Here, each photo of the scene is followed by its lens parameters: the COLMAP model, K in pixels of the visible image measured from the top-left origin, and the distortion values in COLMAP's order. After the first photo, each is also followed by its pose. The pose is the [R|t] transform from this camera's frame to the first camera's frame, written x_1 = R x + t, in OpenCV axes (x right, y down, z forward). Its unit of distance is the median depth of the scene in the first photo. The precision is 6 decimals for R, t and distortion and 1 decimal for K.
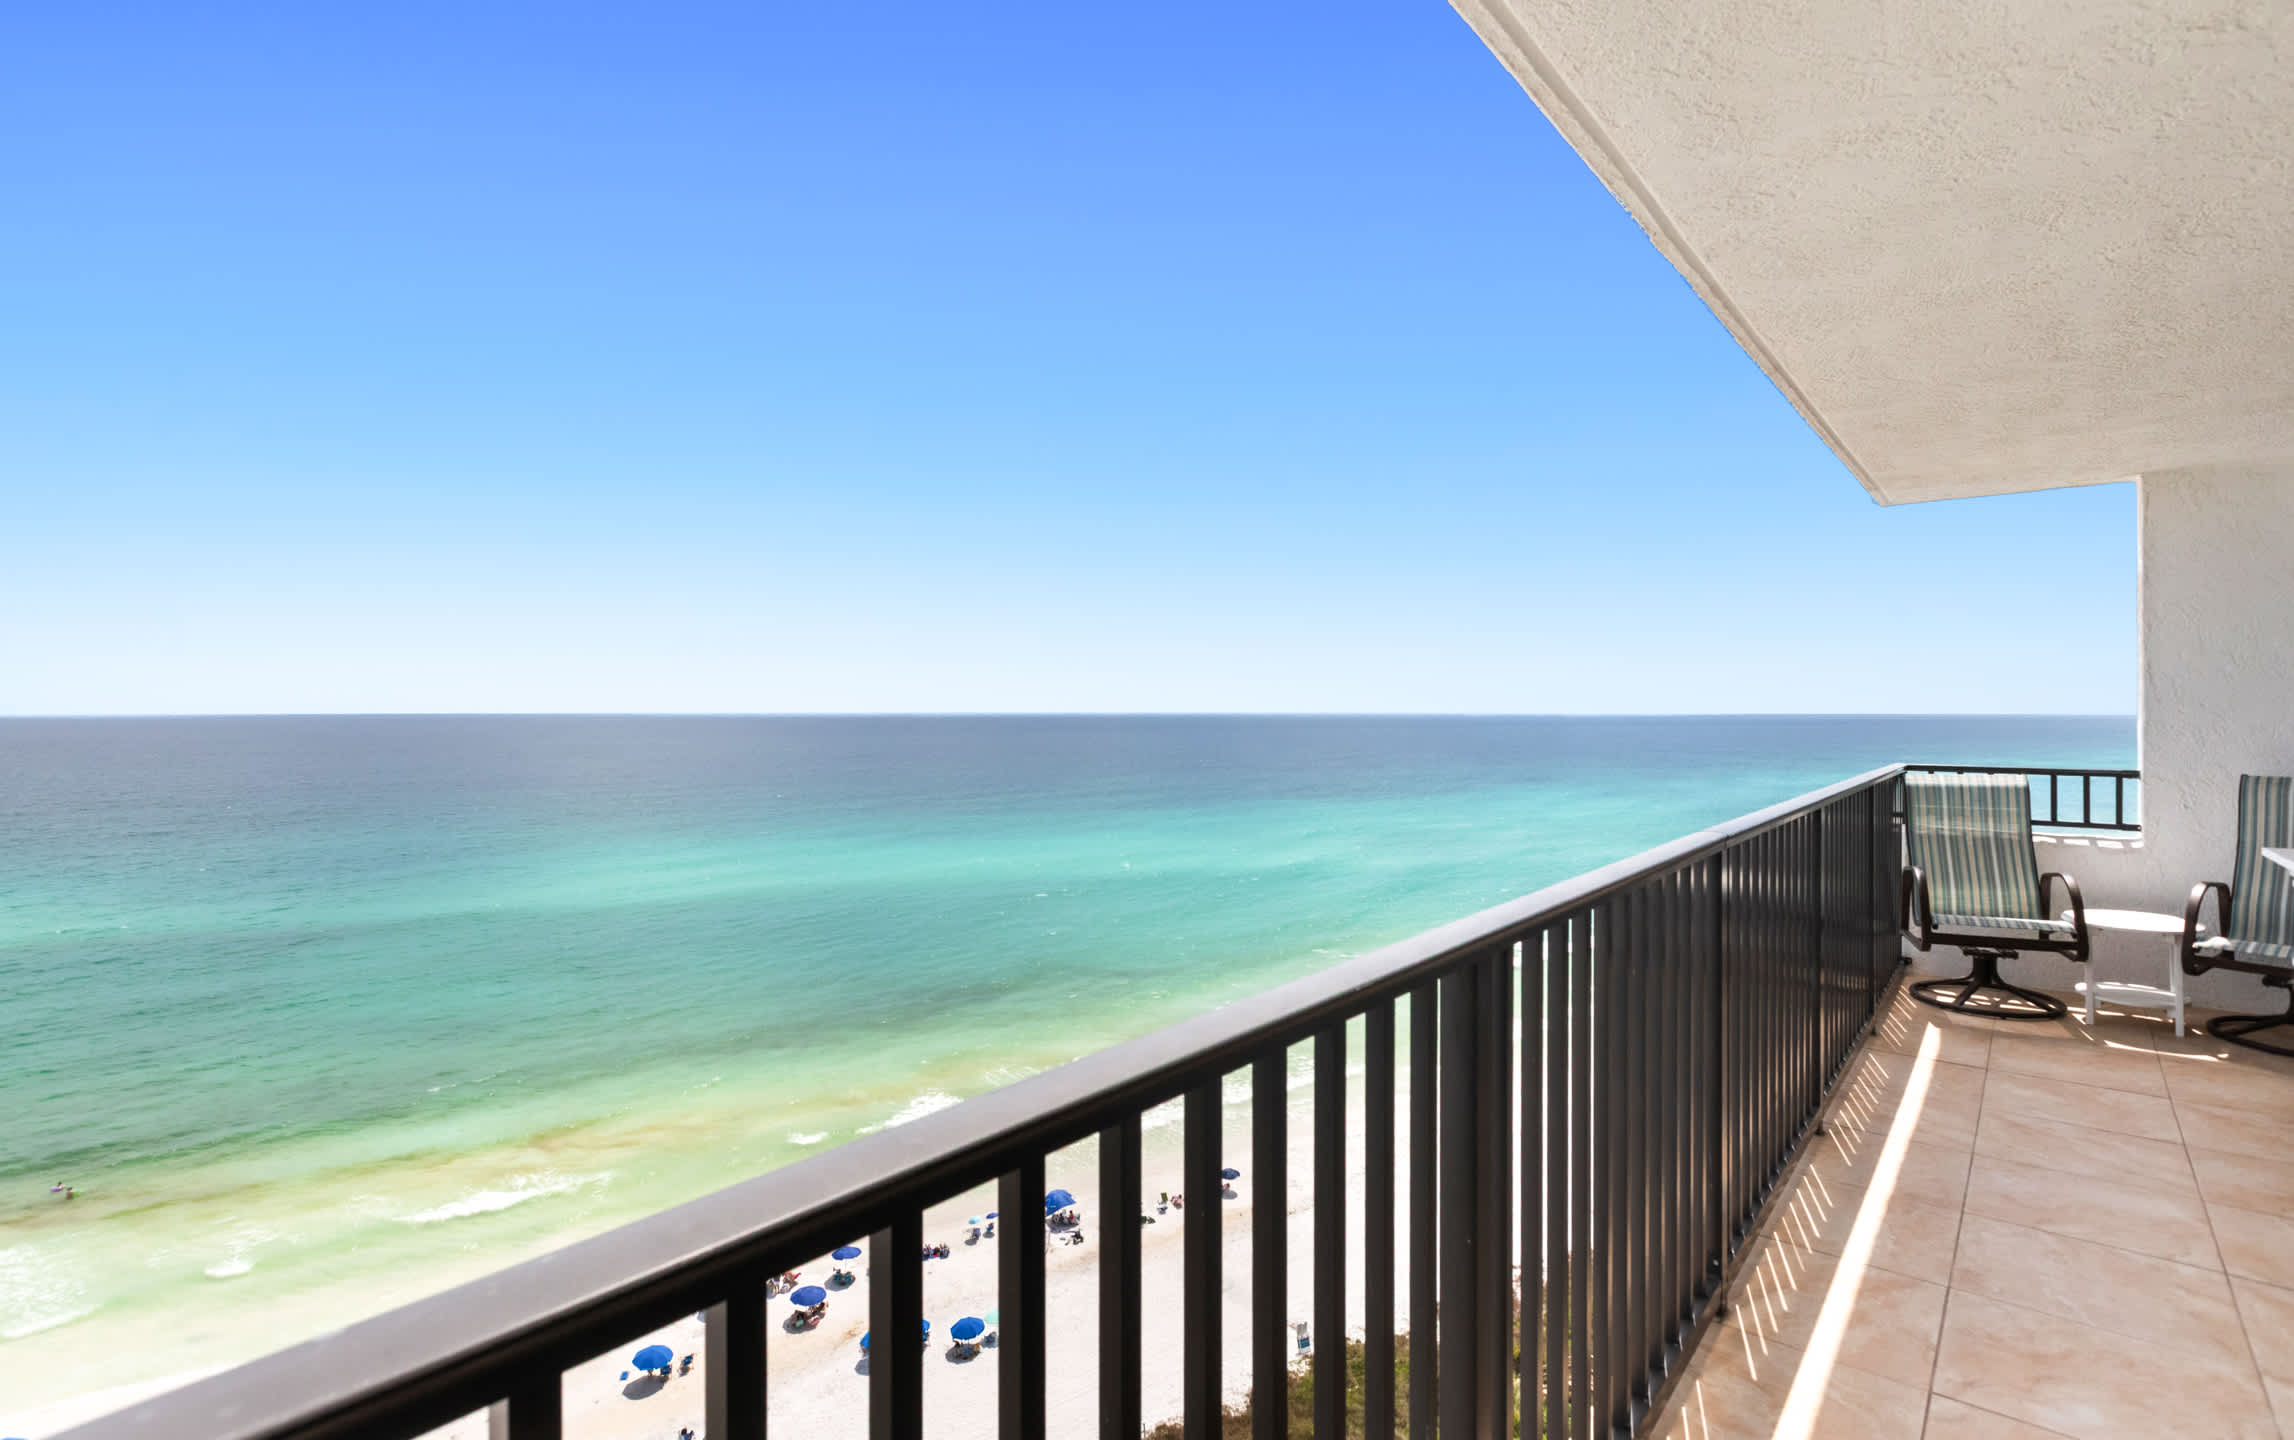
lens RADIAL K [[1087.2, 0, 1147.8], [0, 1087.2, 705.9], [0, 0, 1]] dist [0.000328, 0.000206]
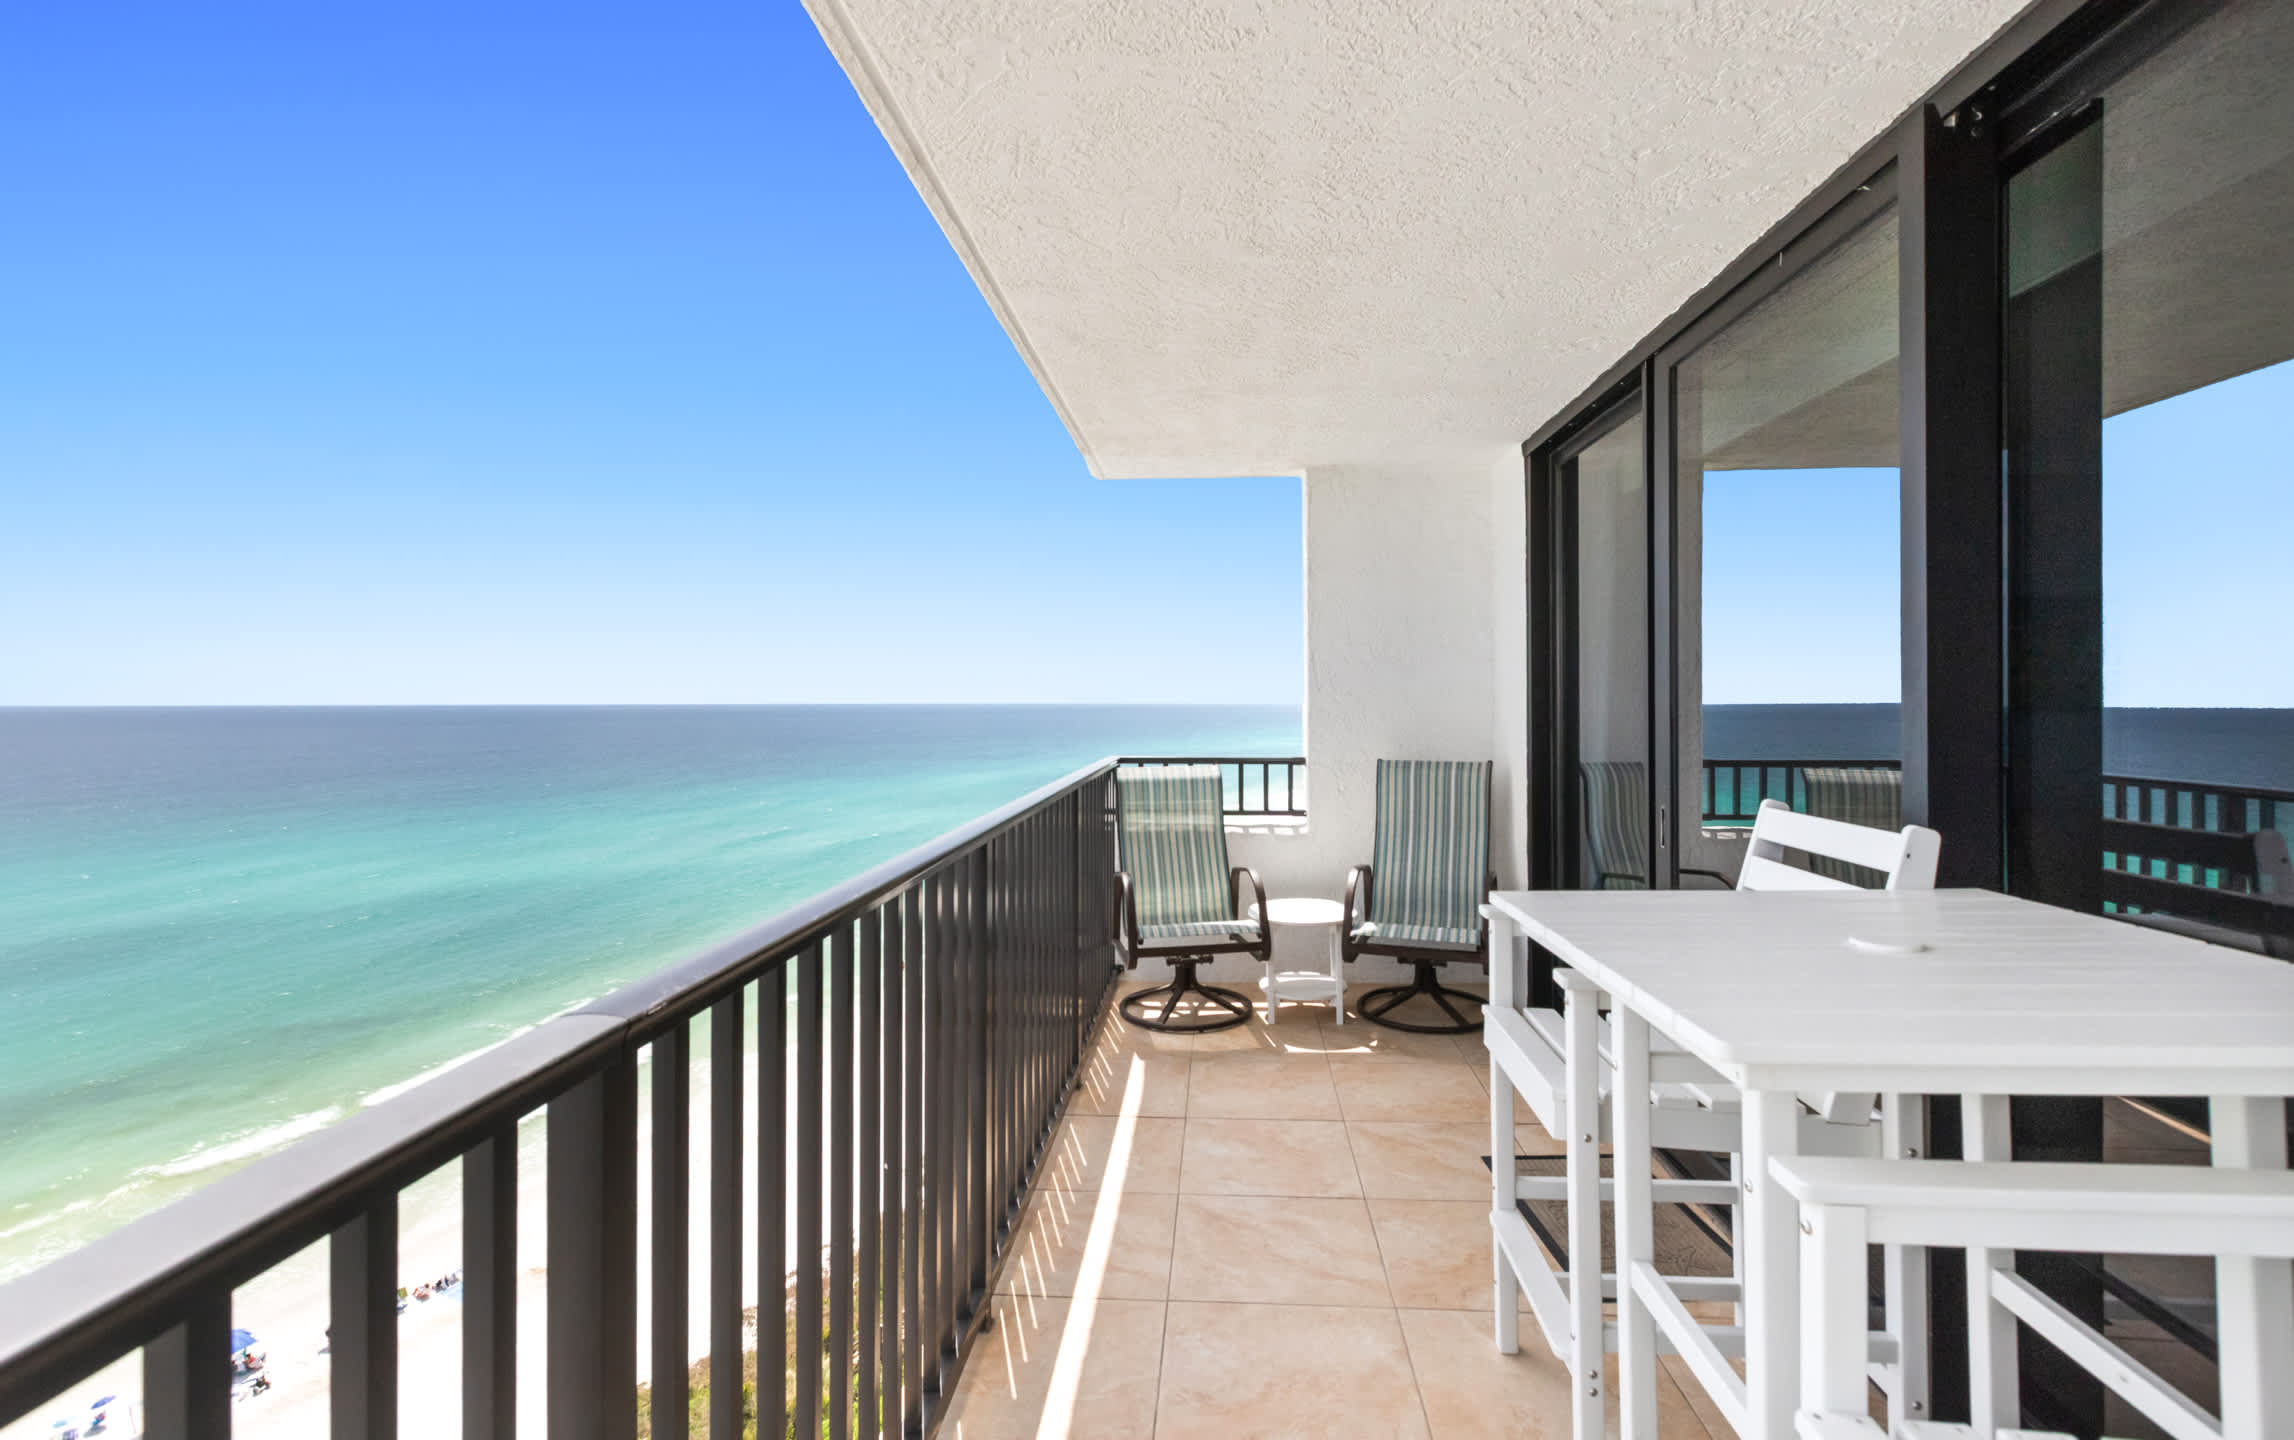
lens RADIAL K [[1011.3, 0, 1150.3], [0, 1011.3, 676.0], [0, 0, 1]] dist [-0.001029, 0.000207]
pose [[0.816511, 0.011289, 0.577219, 0.244611], [0.000832, 0.999785, -0.020731, 0.002677], [-0.577329, 0.017407, 0.816326, 0.308902]]
